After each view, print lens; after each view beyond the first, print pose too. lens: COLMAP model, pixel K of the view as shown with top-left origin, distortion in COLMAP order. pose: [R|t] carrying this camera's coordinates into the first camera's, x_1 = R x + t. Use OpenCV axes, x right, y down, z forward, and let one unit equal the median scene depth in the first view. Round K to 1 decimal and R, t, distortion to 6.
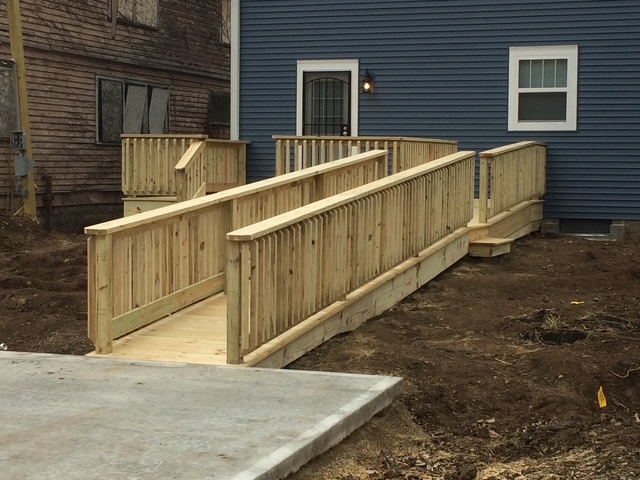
lens RADIAL K [[1281.9, 0, 320.0], [0, 1281.9, 240.0], [0, 0, 1]] dist [0.057288, 0.055071]
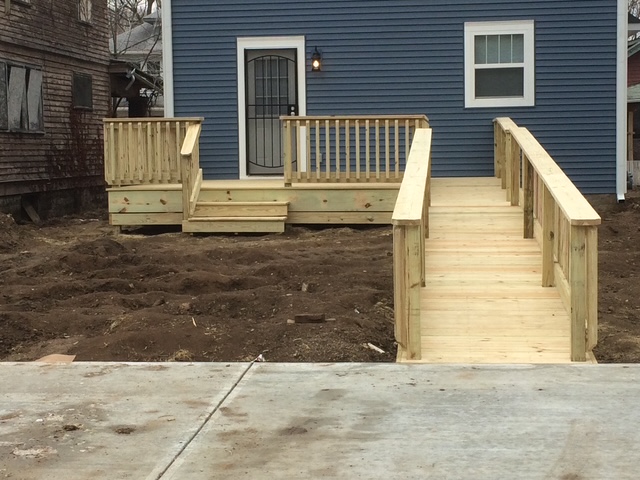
lens RADIAL K [[1281.9, 0, 320.0], [0, 1281.9, 240.0], [0, 0, 1]] dist [0.057288, 0.055071]
pose [[0.970452, -0.043323, 0.237373, -0.200054], [0.040219, 0.999030, 0.017902, -0.005673], [-0.237919, -0.007826, 0.971254, 0.069337]]
